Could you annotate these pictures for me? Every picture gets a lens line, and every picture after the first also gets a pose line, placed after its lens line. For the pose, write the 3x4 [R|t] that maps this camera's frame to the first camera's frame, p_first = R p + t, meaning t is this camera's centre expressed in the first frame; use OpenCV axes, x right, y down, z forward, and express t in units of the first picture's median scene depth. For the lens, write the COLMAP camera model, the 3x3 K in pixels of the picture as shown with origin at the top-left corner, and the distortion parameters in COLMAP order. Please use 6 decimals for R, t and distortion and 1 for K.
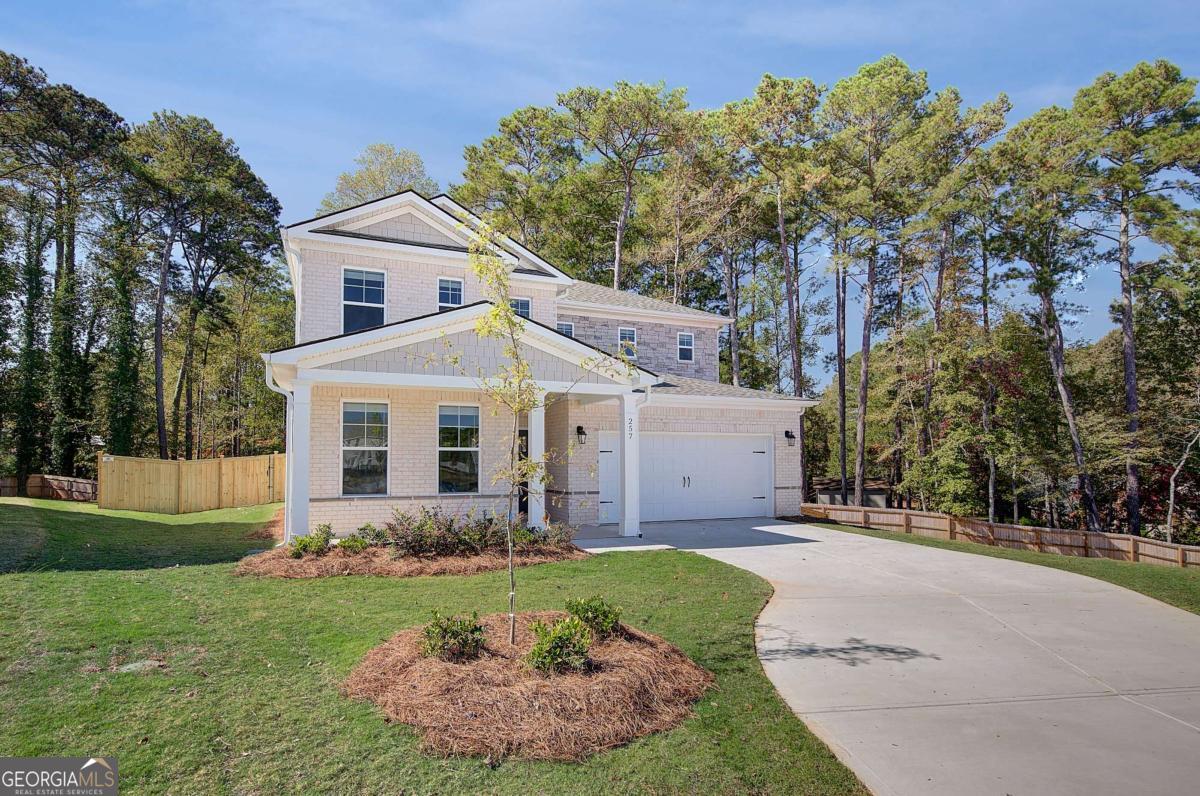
lens RADIAL K [[541.3, 0, 603.5], [0, 541.3, 399.1], [0, 0, 1]] dist [0.009854, -0.000221]
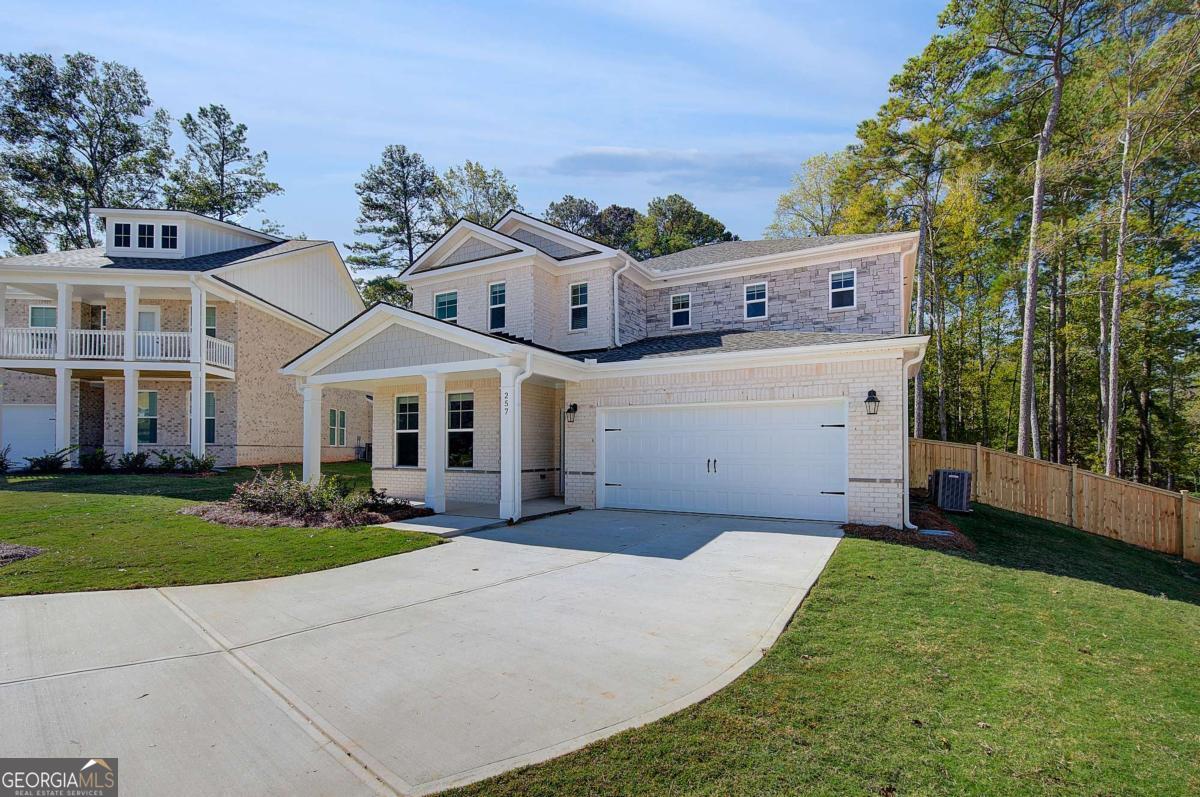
lens RADIAL K [[502.4, 0, 662.9], [0, 502.4, 405.3], [0, 0, 1]] dist [0.010397, -0.007190]
pose [[0.688868, -0.059730, -0.722422, 0.639864], [0.082258, 0.996603, -0.003962, 0.062046], [0.720204, -0.056695, 0.691441, 0.447806]]
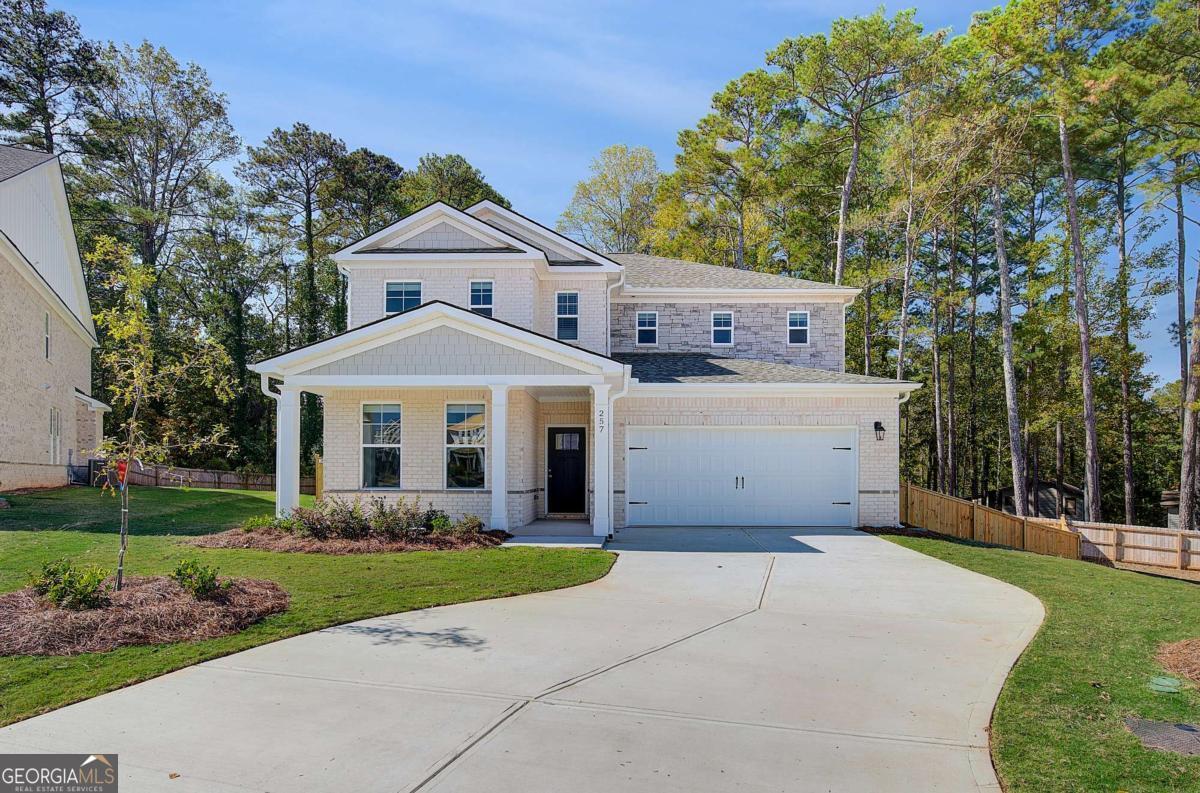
lens RADIAL K [[601.4, 0, 665.4], [0, 601.4, 412.0], [0, 0, 1]] dist [-0.006653, -0.000481]
pose [[0.933574, -0.031653, -0.356983, 0.391748], [0.038508, 0.999185, 0.012109, 0.022441], [0.356309, -0.025052, 0.934032, 0.053612]]
